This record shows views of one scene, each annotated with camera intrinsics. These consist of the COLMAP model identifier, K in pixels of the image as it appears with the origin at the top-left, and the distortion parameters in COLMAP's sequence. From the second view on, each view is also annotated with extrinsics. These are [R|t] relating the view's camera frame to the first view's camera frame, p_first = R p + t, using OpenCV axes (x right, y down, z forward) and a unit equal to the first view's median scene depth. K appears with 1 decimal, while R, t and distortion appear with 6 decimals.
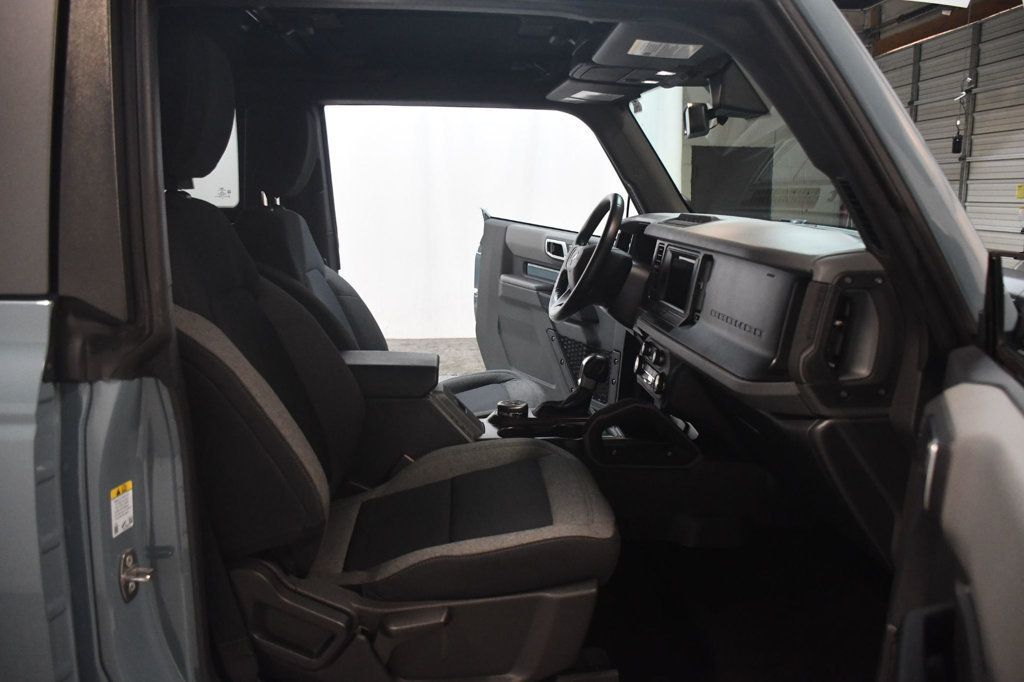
lens RADIAL K [[783.0, 0, 512.0], [0, 783.0, 341.0], [0, 0, 1]] dist [-0.139545, 0.059404]
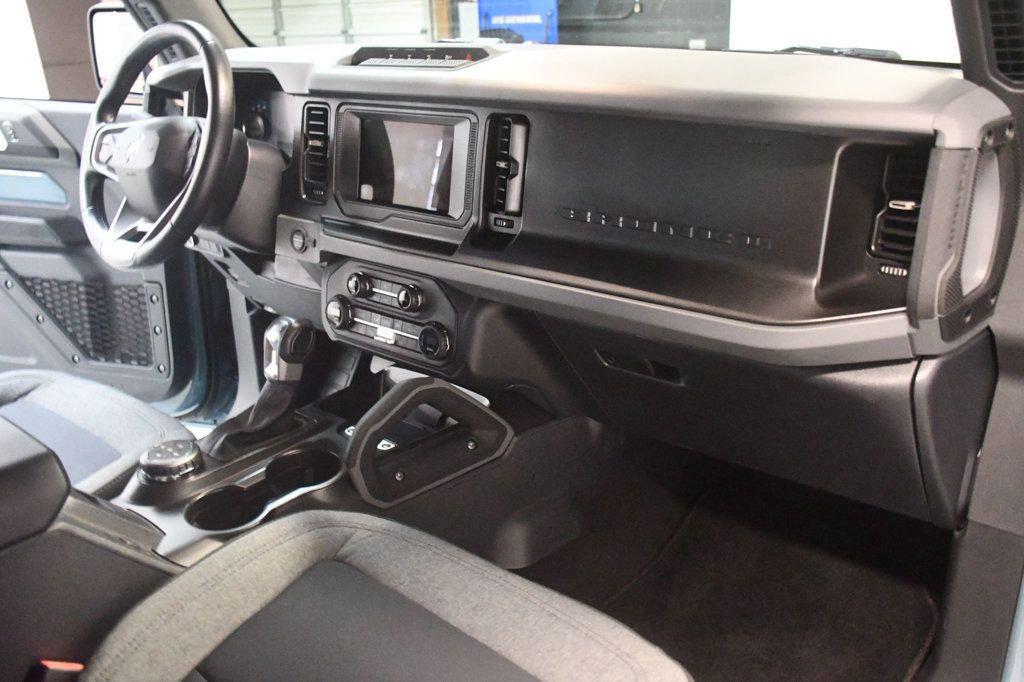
lens RADIAL K [[921.6, 0, 512.0], [0, 921.6, 341.0], [0, 0, 1]] dist [-0.089047, 0.006106]
pose [[0.720734, -0.290863, 0.629239, -0.311791], [0.179782, 0.955086, 0.235561, -0.149264], [-0.669493, -0.056651, 0.740655, 0.649458]]
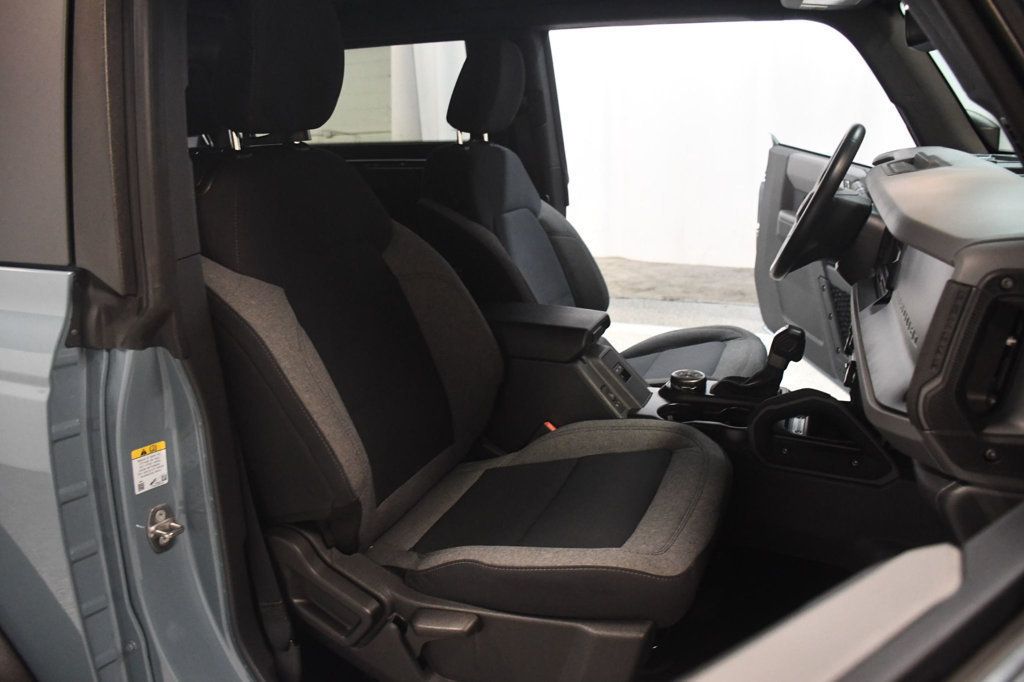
lens RADIAL K [[783.0, 0, 512.0], [0, 783.0, 341.0], [0, 0, 1]] dist [-0.139545, 0.059404]
pose [[0.897011, 0.087360, -0.433290, 0.316430], [-0.040679, 0.992430, 0.115879, -0.080149], [0.440133, -0.086319, 0.893774, 0.239804]]
